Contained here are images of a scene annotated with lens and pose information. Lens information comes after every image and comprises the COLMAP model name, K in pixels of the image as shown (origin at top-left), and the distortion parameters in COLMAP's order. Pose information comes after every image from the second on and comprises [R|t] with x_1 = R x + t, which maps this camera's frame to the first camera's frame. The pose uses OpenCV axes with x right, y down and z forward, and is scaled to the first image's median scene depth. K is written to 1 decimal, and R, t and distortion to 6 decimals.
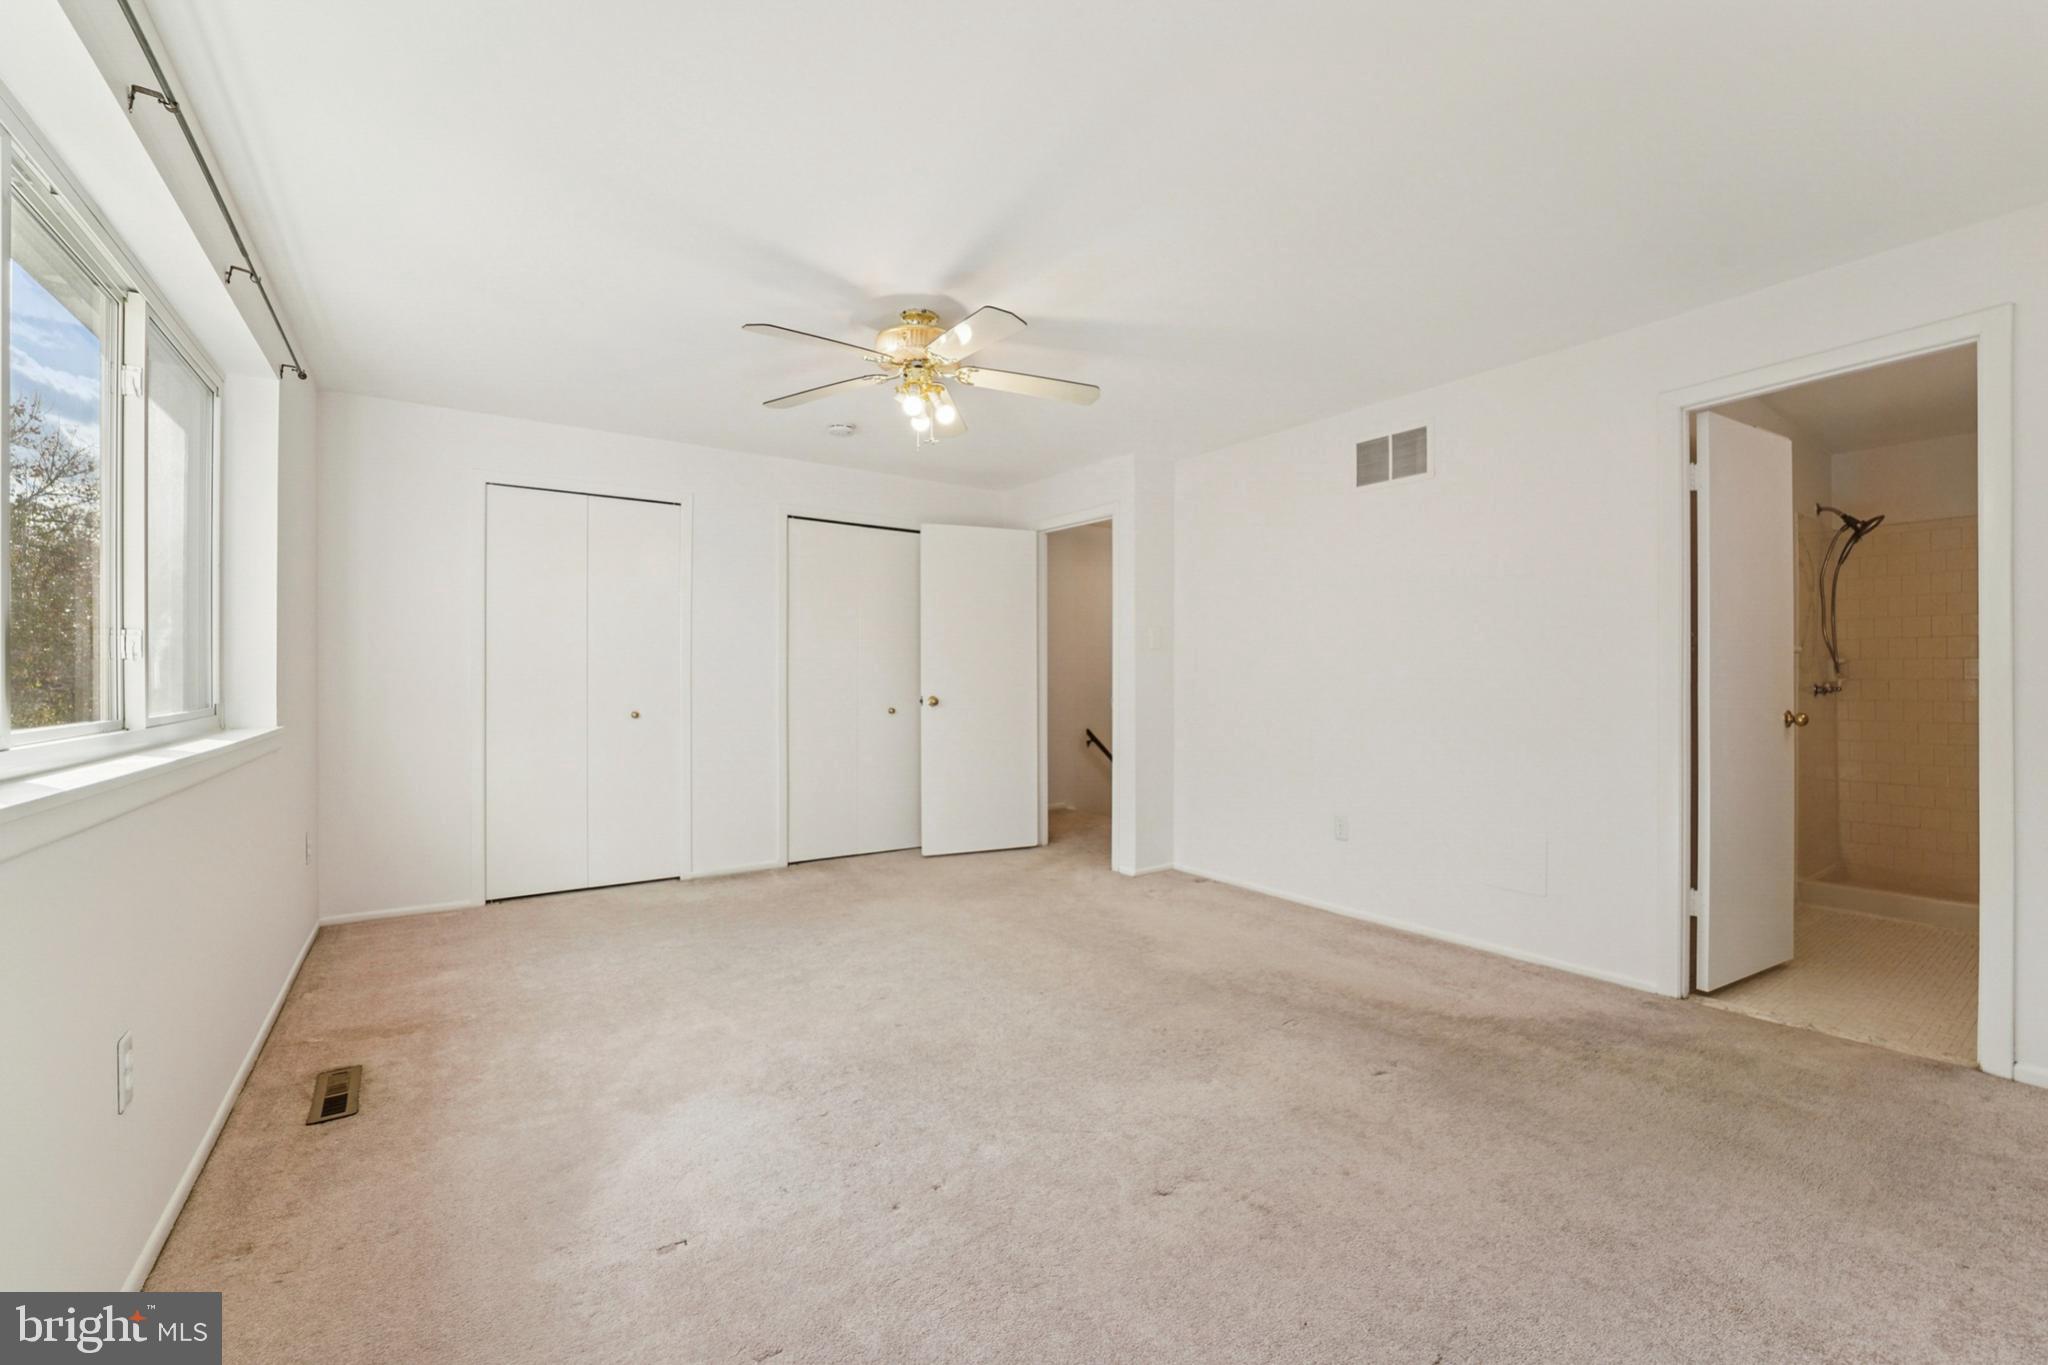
lens RADIAL K [[844.1, 0, 1036.5], [0, 844.1, 682.6], [0, 0, 1]] dist [-0.016907, 0.000195]
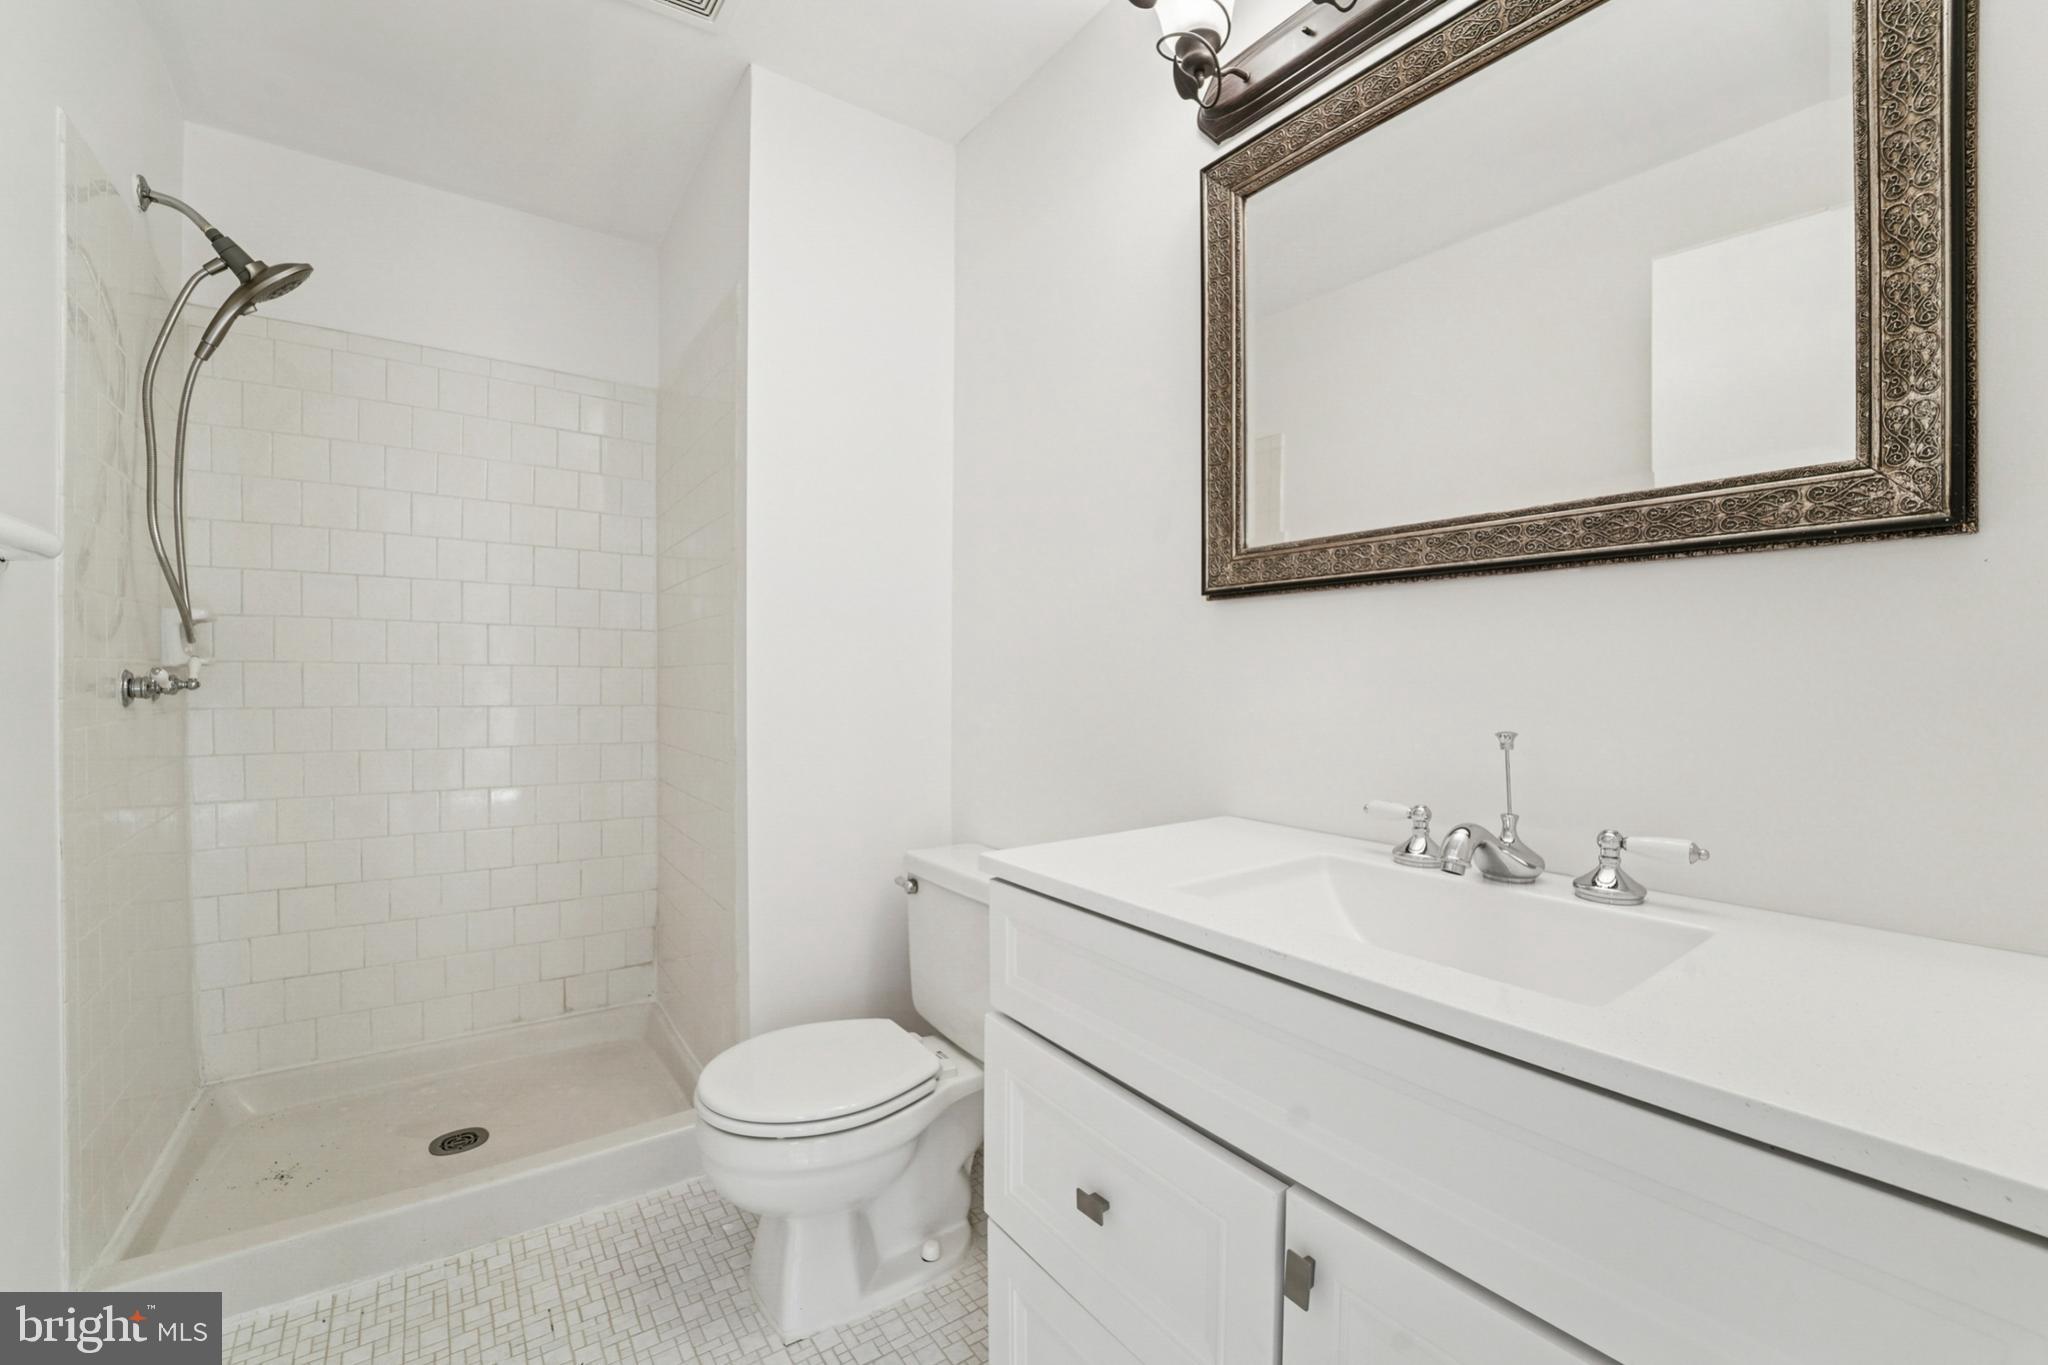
lens RADIAL K [[844.1, 0, 1034.5], [0, 844.1, 672.2], [0, 0, 1]] dist [-0.016907, 0.000195]
pose [[0.003501, -0.005800, 0.999977, 0.580965], [-0.009159, 0.999941, 0.005832, -0.003449], [-0.999952, -0.009179, 0.003448, 0.607079]]
